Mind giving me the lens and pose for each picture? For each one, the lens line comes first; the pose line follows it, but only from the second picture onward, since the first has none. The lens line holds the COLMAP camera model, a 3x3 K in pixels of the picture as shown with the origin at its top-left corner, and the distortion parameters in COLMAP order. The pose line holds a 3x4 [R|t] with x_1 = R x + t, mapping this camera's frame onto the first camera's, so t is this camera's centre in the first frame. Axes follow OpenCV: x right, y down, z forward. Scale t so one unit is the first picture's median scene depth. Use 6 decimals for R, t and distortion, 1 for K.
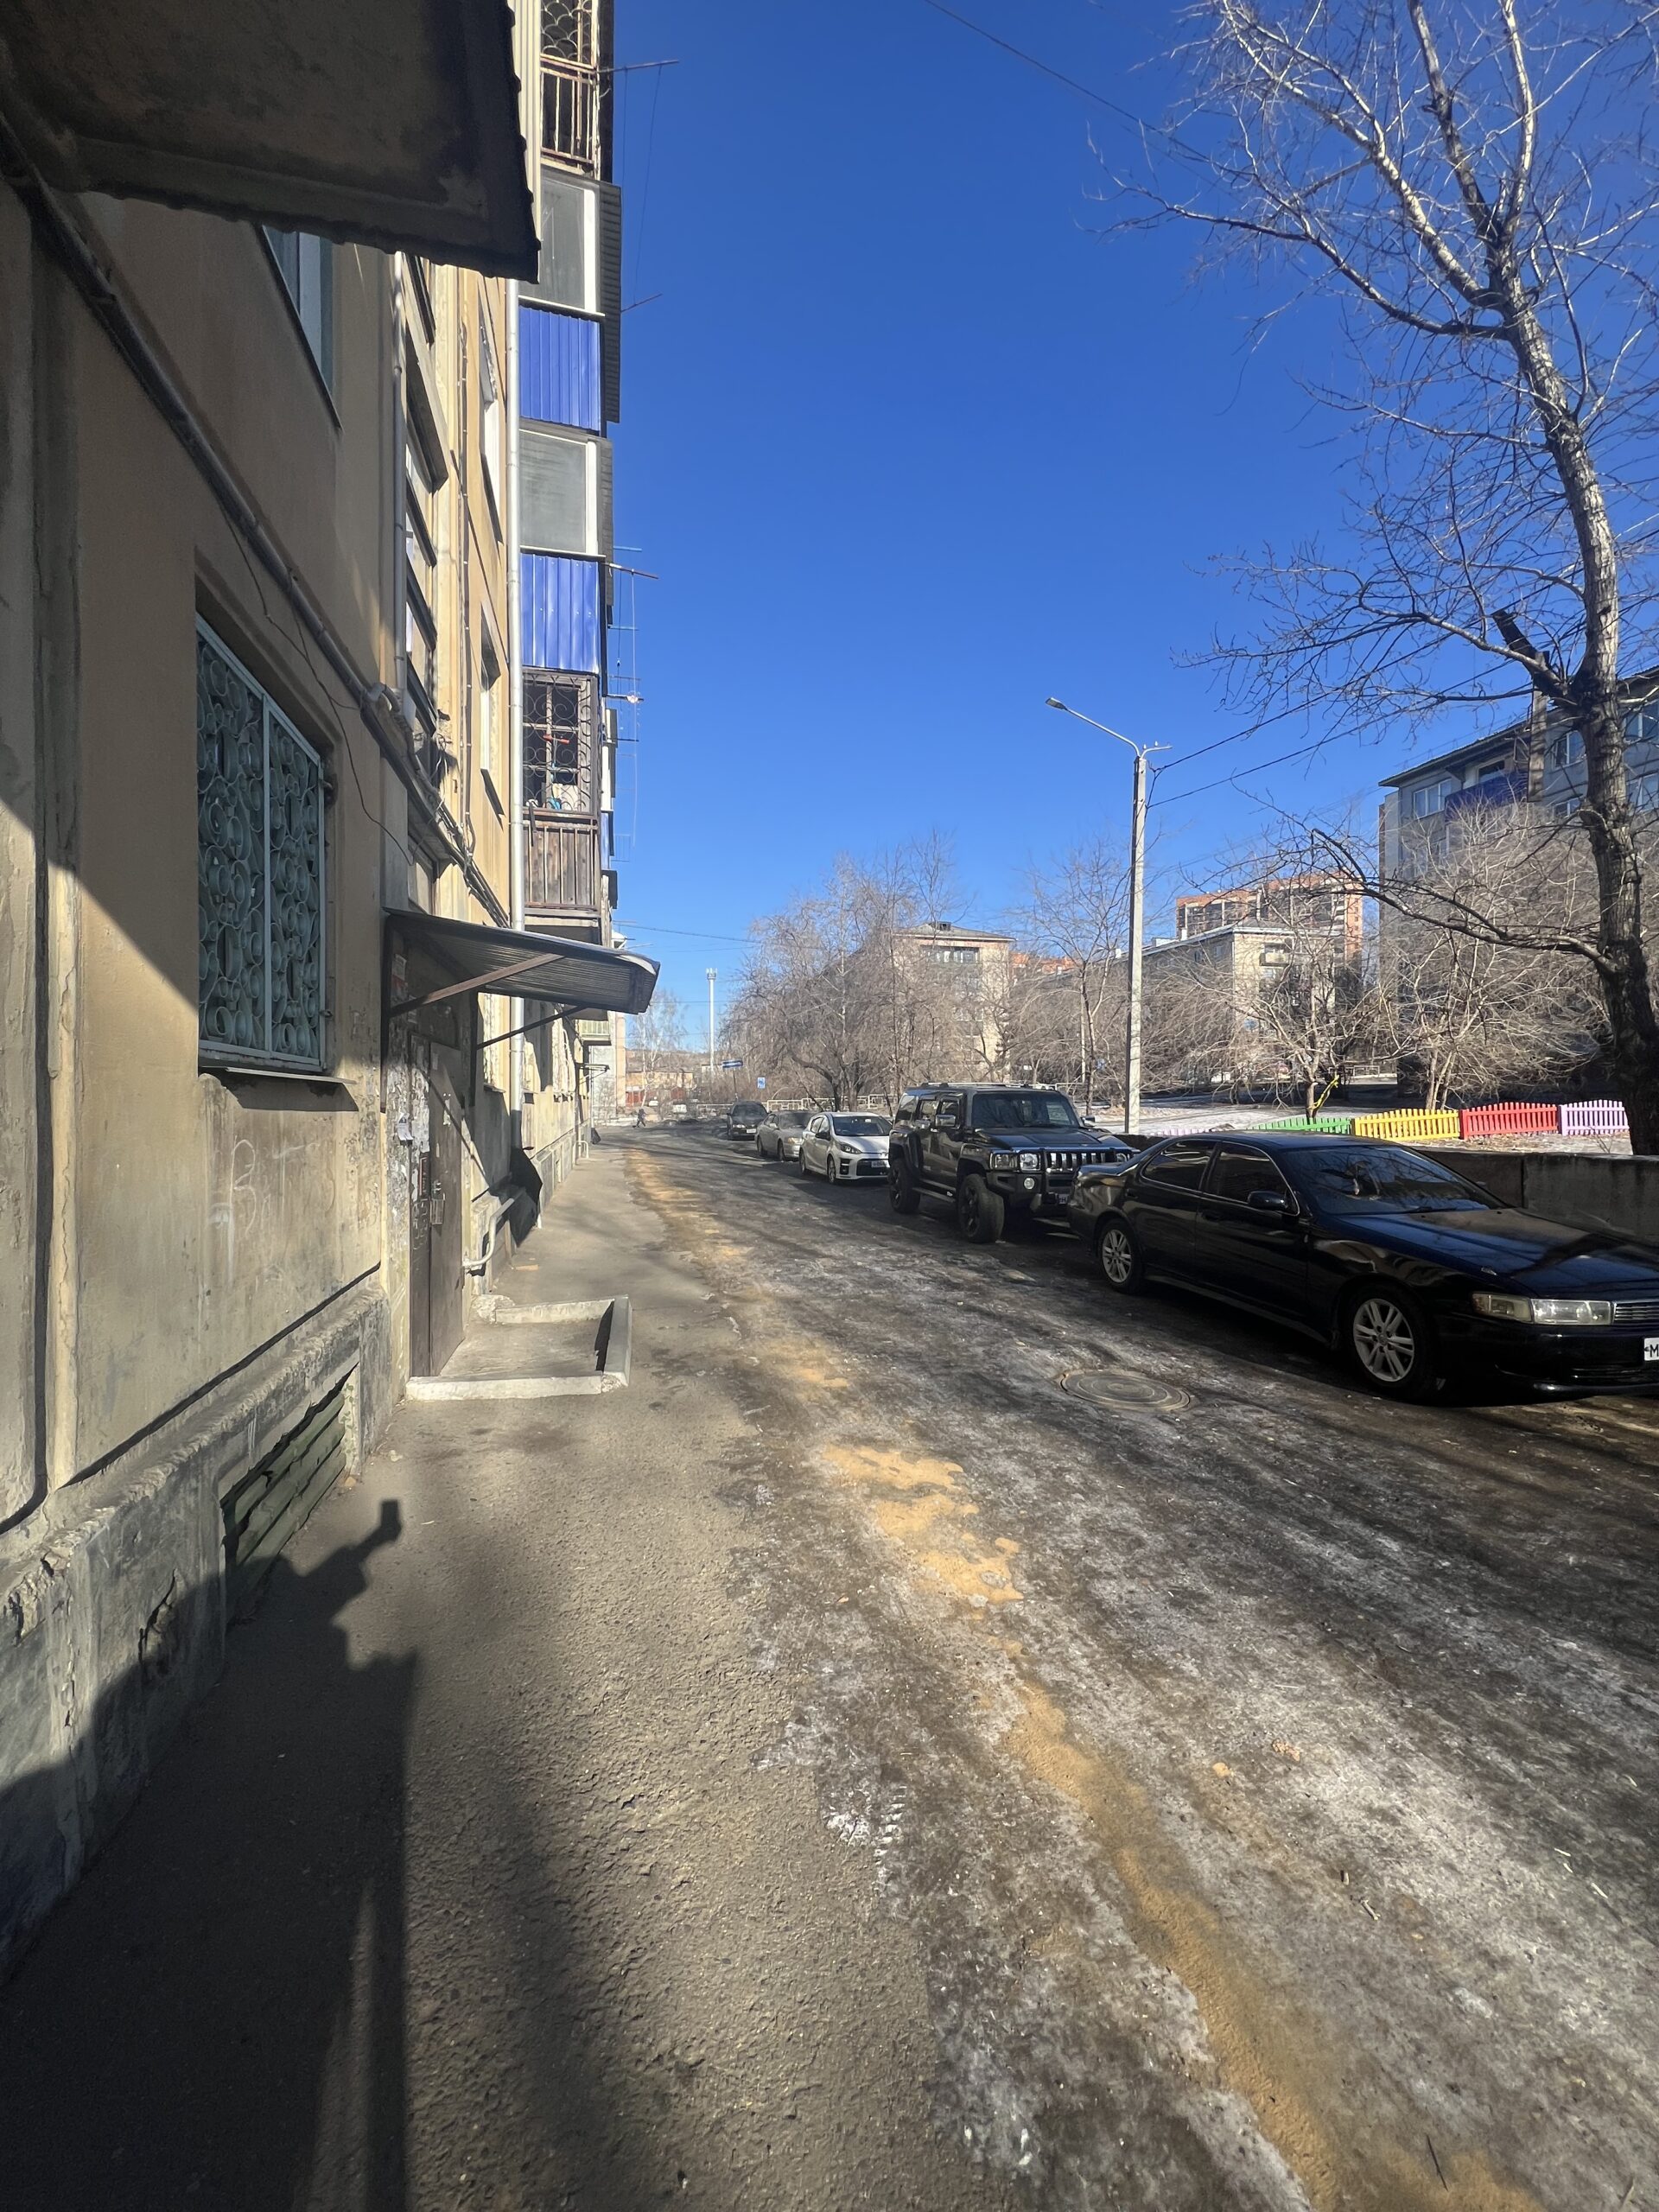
lens RADIAL K [[886.5, 0, 823.1], [0, 886.5, 1108.4], [0, 0, 1]] dist [0.000281, -0.000507]
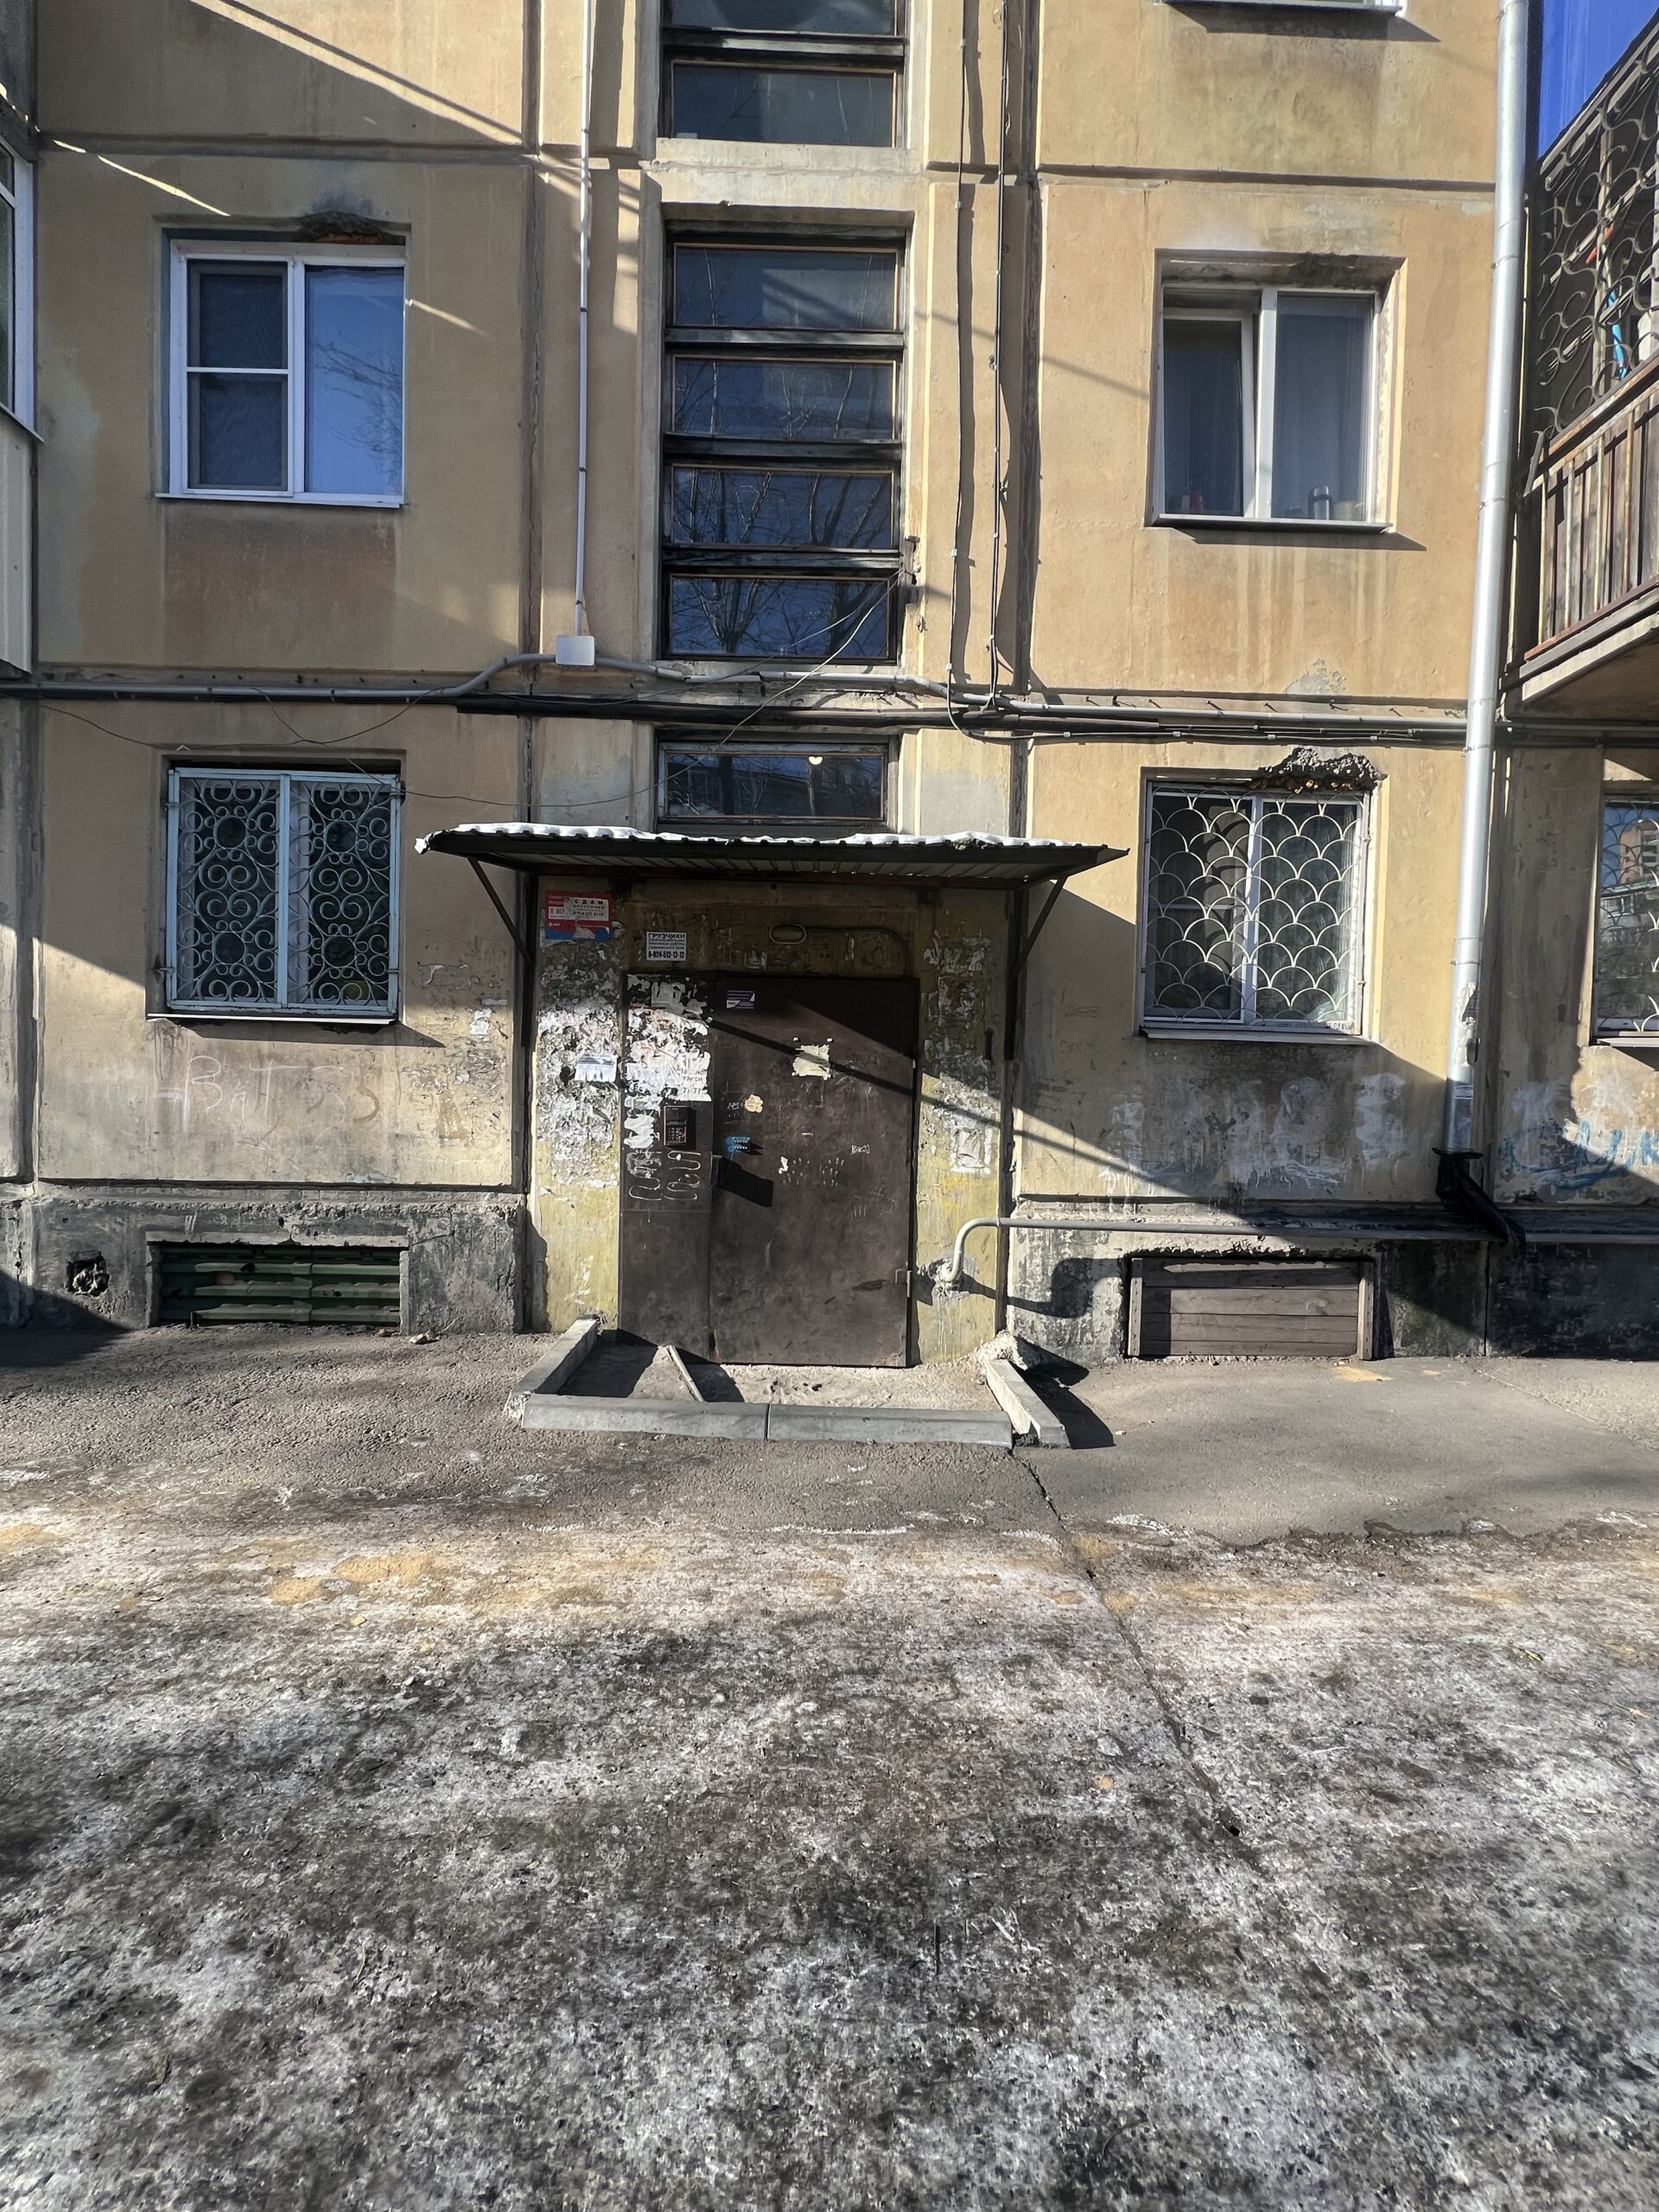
lens RADIAL K [[886.5, 0, 824.7], [0, 886.5, 1105.0], [0, 0, 1]] dist [0.000281, -0.000507]
pose [[-0.217758, 0.017596, -0.975844, 0.442537], [-0.024817, 0.999414, 0.023559, 0.031750], [0.975687, 0.029347, -0.217194, 1.458148]]
